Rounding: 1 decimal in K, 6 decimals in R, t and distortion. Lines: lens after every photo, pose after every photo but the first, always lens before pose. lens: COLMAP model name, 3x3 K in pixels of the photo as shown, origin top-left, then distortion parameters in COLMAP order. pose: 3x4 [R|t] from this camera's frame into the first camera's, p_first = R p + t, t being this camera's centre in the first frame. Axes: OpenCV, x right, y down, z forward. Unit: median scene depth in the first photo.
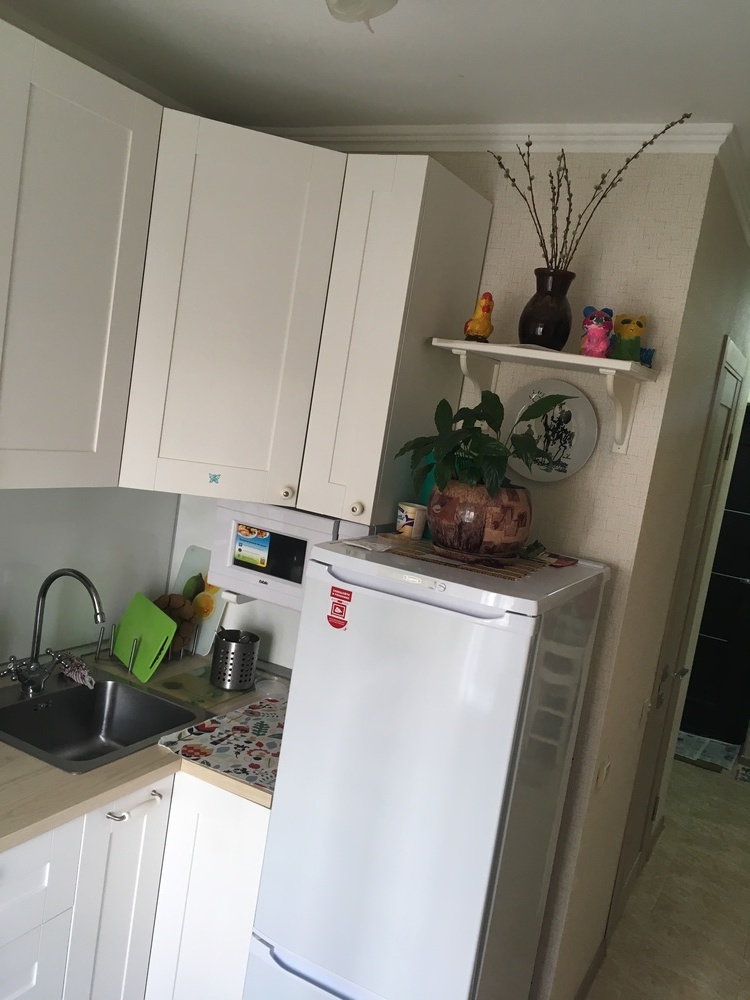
lens RADIAL K [[853.2, 0, 375.0], [0, 853.2, 501.1], [0, 0, 1]] dist [0.002712, -0.000811]
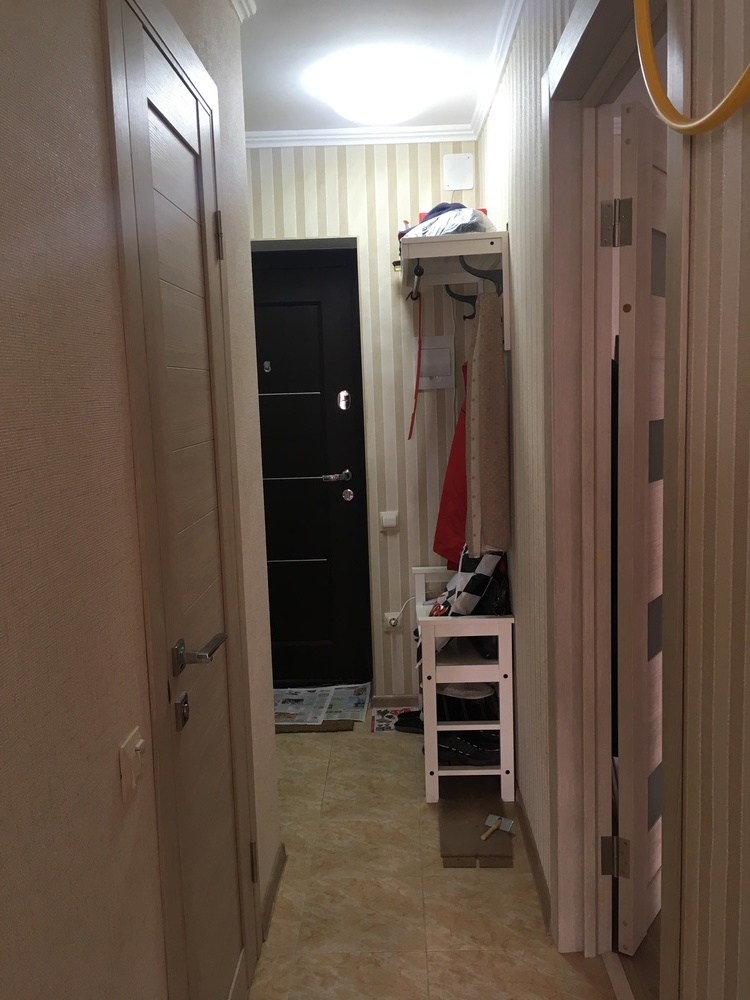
lens RADIAL K [[853.2, 0, 375.6], [0, 853.2, 499.0], [0, 0, 1]] dist [0.002712, -0.000811]
pose [[0.878089, -0.241696, 0.412968, 0.153742], [0.223163, 0.970299, 0.093373, 0.050010], [-0.423270, 0.010169, 0.905947, 0.291704]]
